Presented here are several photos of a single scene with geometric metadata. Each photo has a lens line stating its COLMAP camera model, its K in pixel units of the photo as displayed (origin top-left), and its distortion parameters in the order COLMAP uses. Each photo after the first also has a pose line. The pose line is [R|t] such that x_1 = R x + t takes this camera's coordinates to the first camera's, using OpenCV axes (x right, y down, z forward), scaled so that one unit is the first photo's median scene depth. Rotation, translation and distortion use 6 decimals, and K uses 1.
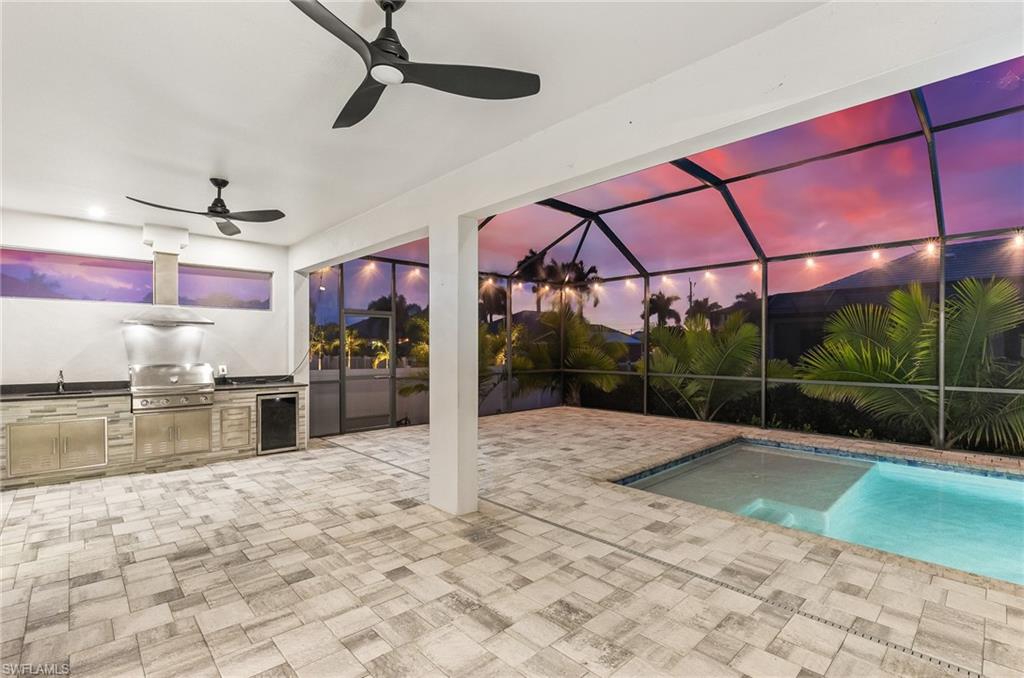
lens RADIAL K [[461.8, 0, 512.0], [0, 461.8, 339.0], [0, 0, 1]] dist [-0.000945, -0.000103]
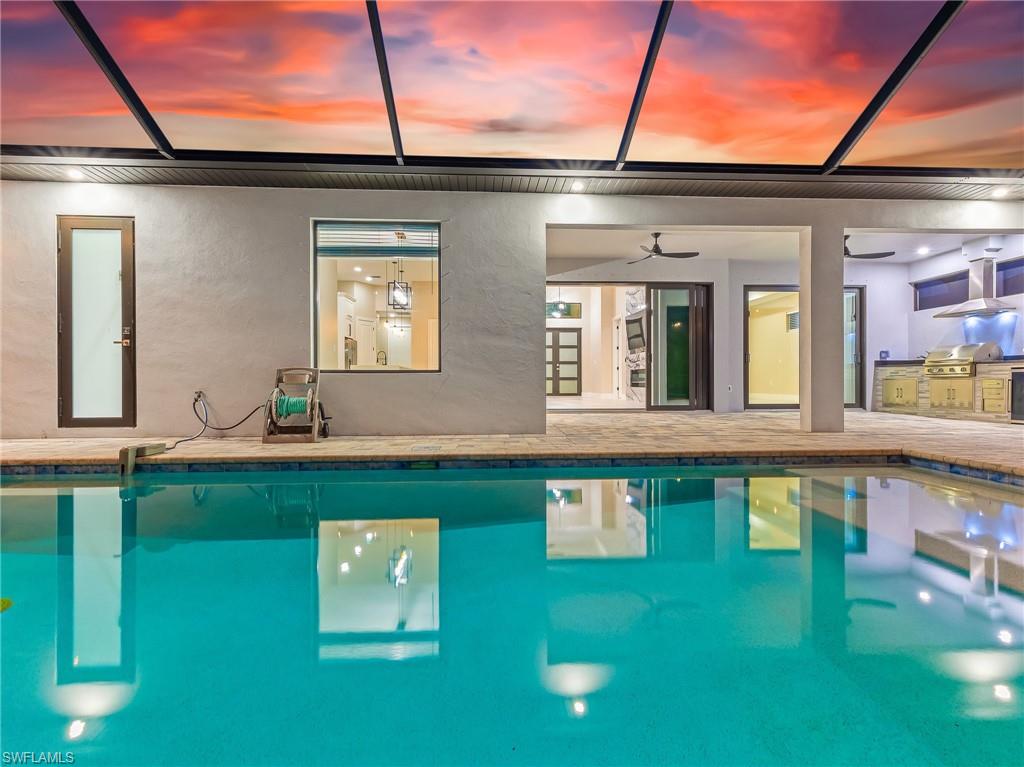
lens RADIAL K [[479.9, 0, 511.2], [0, 479.9, 381.8], [0, 0, 1]] dist [0.008040, 0.000024]
pose [[-0.649707, 0.002153, -0.760182, 1.027074], [0.015664, 0.999822, -0.010556, 0.137436], [0.760023, -0.018766, -0.649625, 0.789324]]
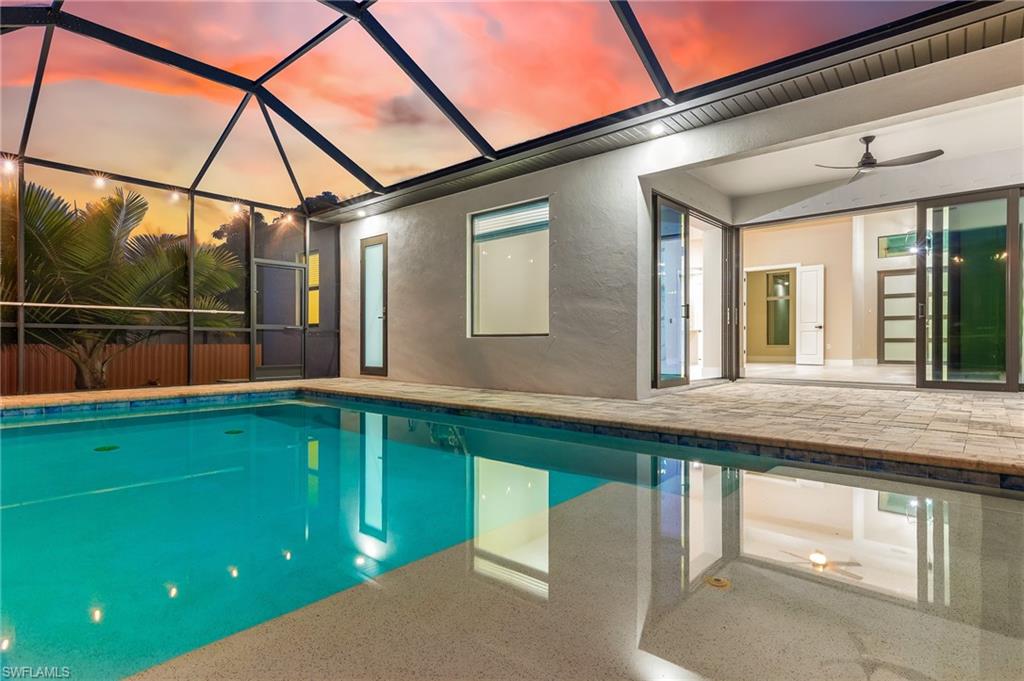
lens RADIAL K [[530.3, 0, 512.1], [0, 530.3, 344.4], [0, 0, 1]] dist [0.001689, -0.000925]
pose [[-0.996308, -0.001766, -0.085829, 0.602929], [-0.000399, 0.999873, -0.015949, 0.142575], [0.085846, -0.015856, -0.996182, 1.158139]]
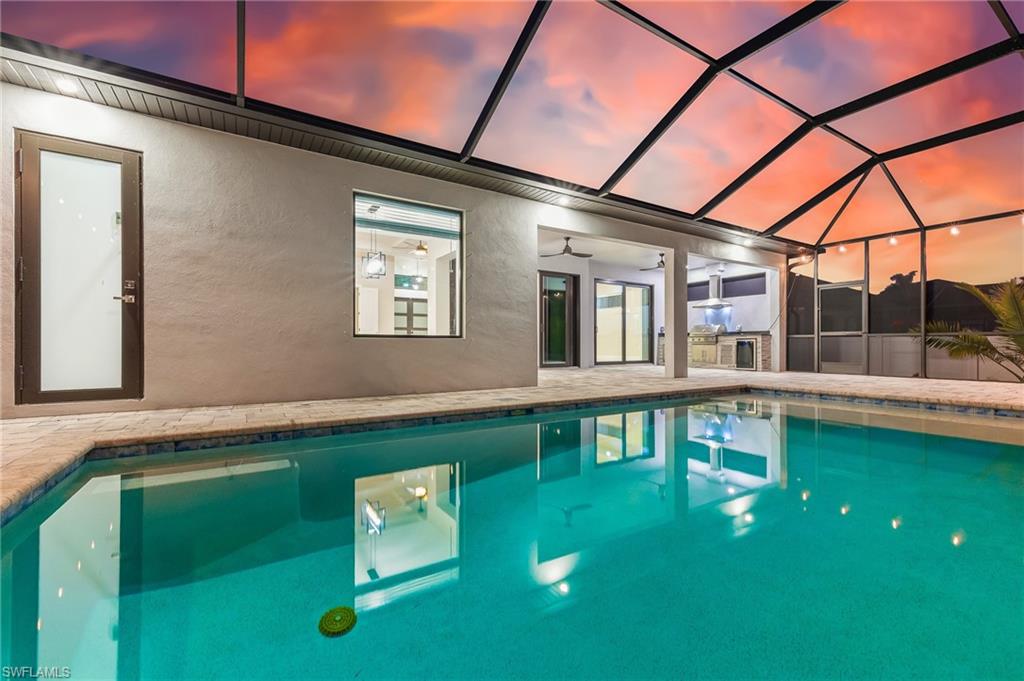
lens RADIAL K [[425.3, 0, 509.1], [0, 425.3, 344.1], [0, 0, 1]] dist [0.006586, 0.000049]
pose [[-0.206714, -0.002616, -0.978398, 1.326618], [0.016422, 0.999846, -0.006143, 0.129339], [0.978264, -0.017337, -0.206639, 0.404630]]
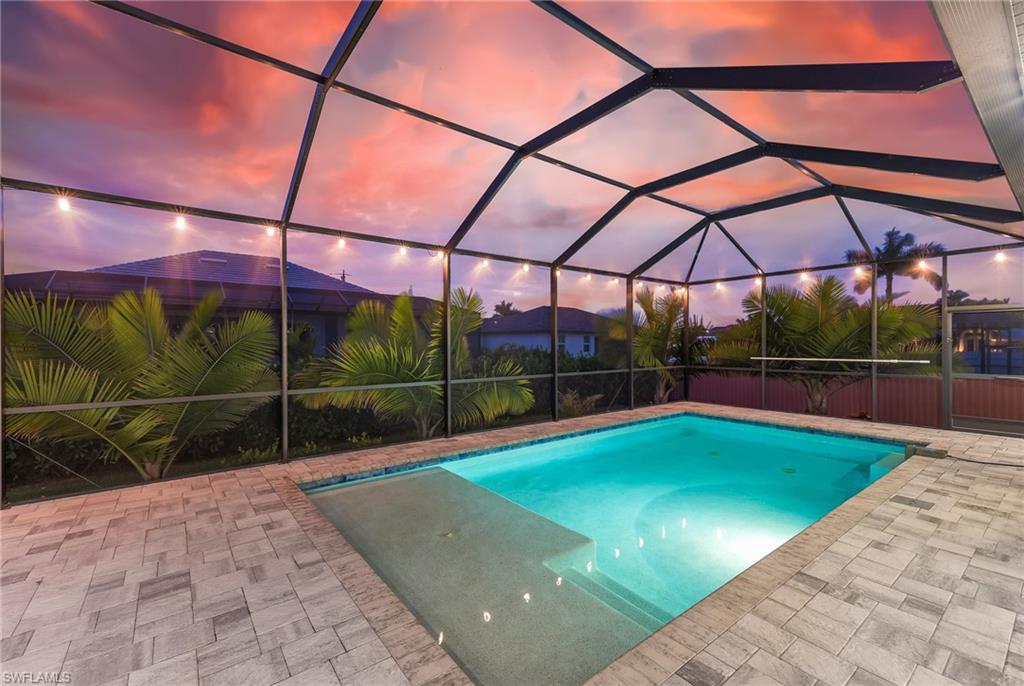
lens RADIAL K [[439.6, 0, 515.7], [0, 439.6, 340.3], [0, 0, 1]] dist [0.010951, 0.000246]
pose [[0.096950, 0.003545, 0.995283, -0.111018], [-0.015996, 0.999870, -0.002003, 0.004200], [-0.995161, -0.015727, 0.096994, 0.741829]]
